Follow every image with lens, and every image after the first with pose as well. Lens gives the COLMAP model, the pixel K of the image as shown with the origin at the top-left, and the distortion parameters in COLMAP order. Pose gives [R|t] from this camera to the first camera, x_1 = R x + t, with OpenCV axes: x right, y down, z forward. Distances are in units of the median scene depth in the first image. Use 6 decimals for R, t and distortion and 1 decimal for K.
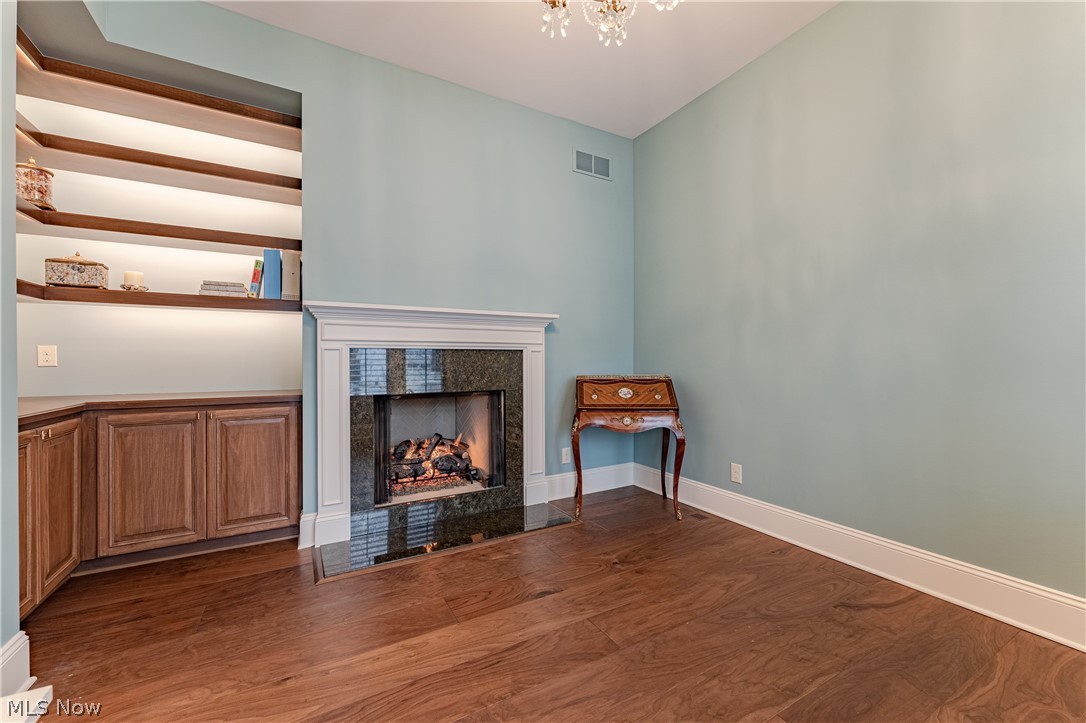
lens RADIAL K [[436.1, 0, 546.9], [0, 436.1, 360.3], [0, 0, 1]] dist [-0.000019, 0.000071]
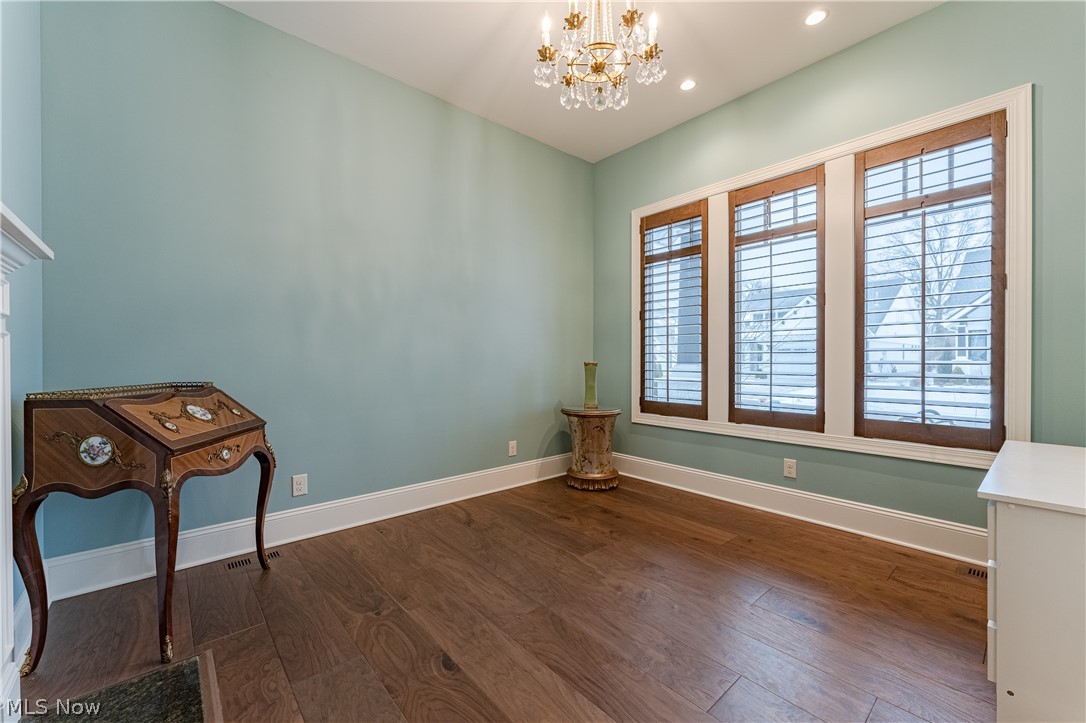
lens RADIAL K [[436.1, 0, 547.4], [0, 436.1, 361.3], [0, 0, 1]] dist [-0.000019, 0.000071]
pose [[-0.203985, -0.002218, 0.978971, -0.824704], [0.003968, 0.999987, 0.003092, 0.009459], [-0.978966, 0.004515, -0.203974, 1.044481]]
